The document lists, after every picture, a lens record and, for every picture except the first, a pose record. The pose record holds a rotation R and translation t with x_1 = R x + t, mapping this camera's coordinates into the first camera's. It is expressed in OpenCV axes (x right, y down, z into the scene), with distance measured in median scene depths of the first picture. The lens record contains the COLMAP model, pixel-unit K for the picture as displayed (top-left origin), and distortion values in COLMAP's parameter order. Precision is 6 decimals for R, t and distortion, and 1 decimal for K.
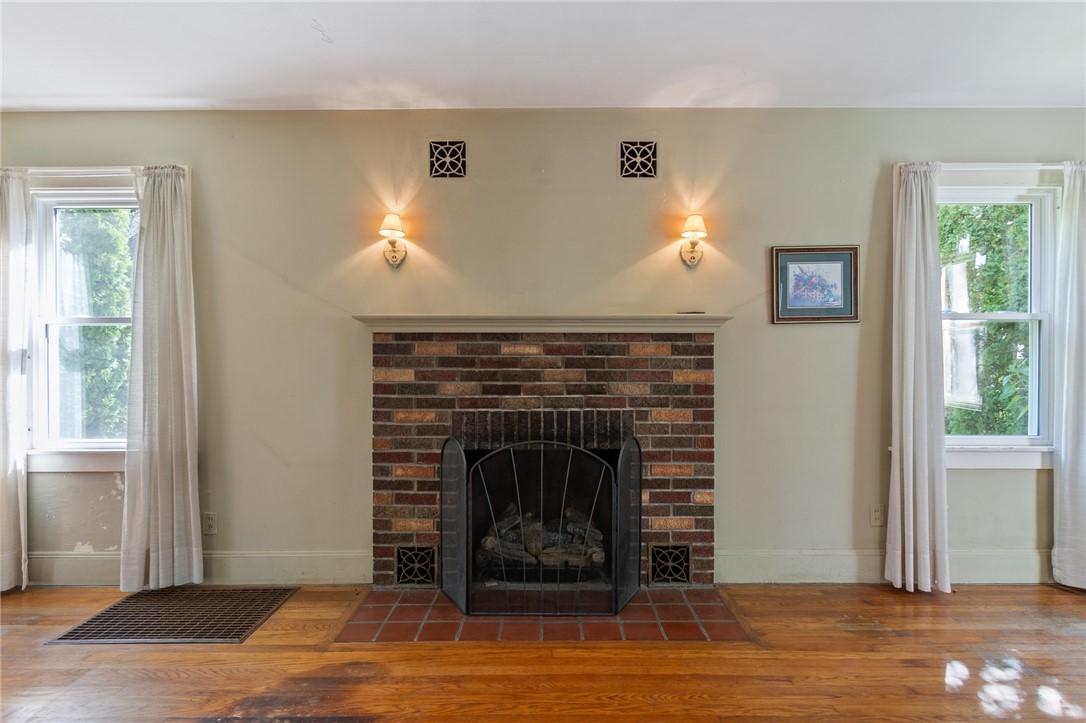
lens RADIAL K [[553.3, 0, 543.0], [0, 553.3, 361.5], [0, 0, 1]] dist [-0.000583, 0.000039]
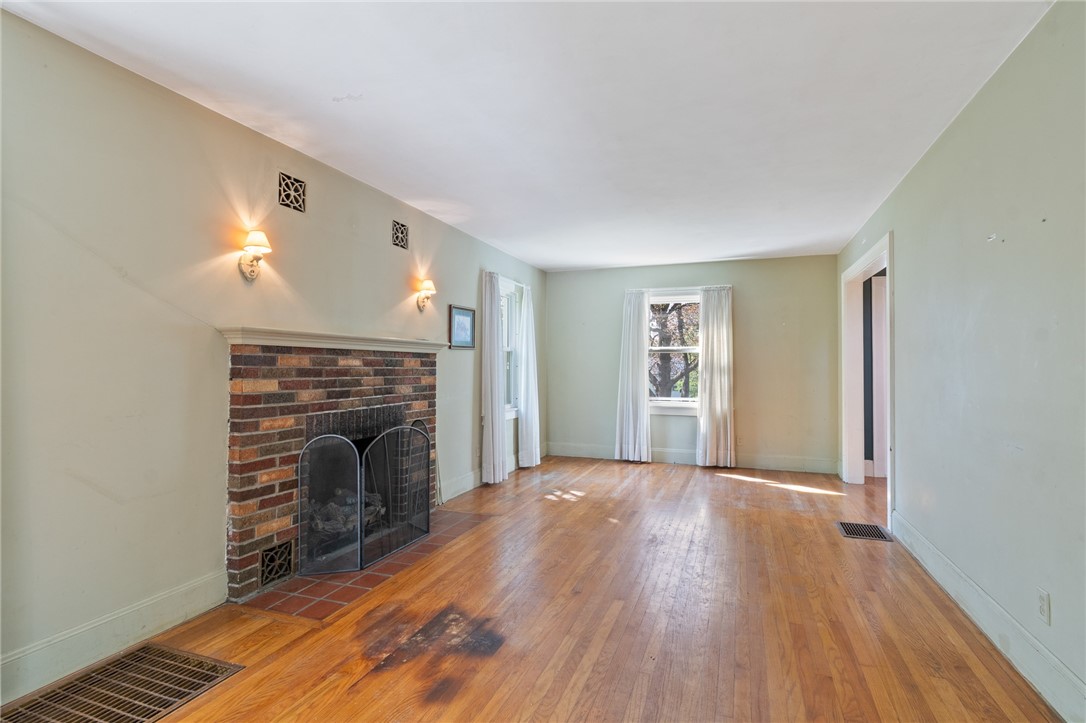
lens RADIAL K [[489.6, 0, 557.8], [0, 489.6, 361.3], [0, 0, 1]] dist [-0.000472, -0.000185]
pose [[0.350778, 0.011705, 0.936386, -0.927589], [0.008337, 0.999843, -0.015621, -0.002448], [-0.936422, 0.013286, 0.350625, 0.151613]]
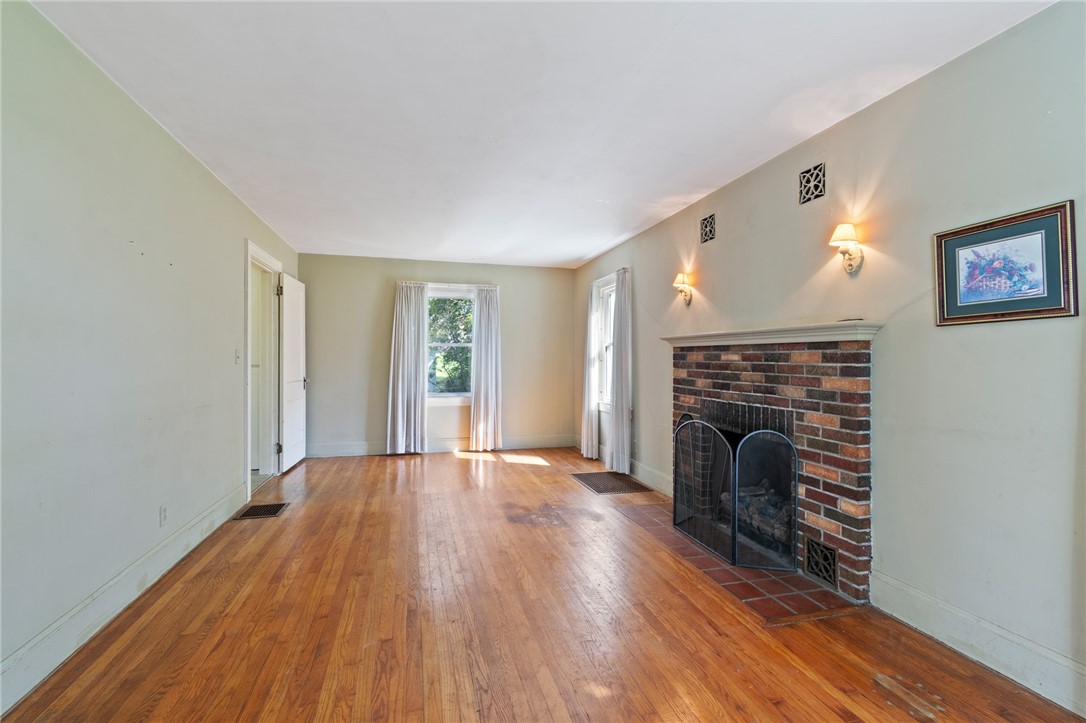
lens RADIAL K [[489.6, 0, 557.8], [0, 489.6, 361.3], [0, 0, 1]] dist [-0.000472, -0.000185]
pose [[0.282255, 0.007939, -0.959307, 0.987416], [-0.016917, 0.999851, 0.003297, -0.008512], [0.959190, 0.015298, 0.282347, 0.253408]]
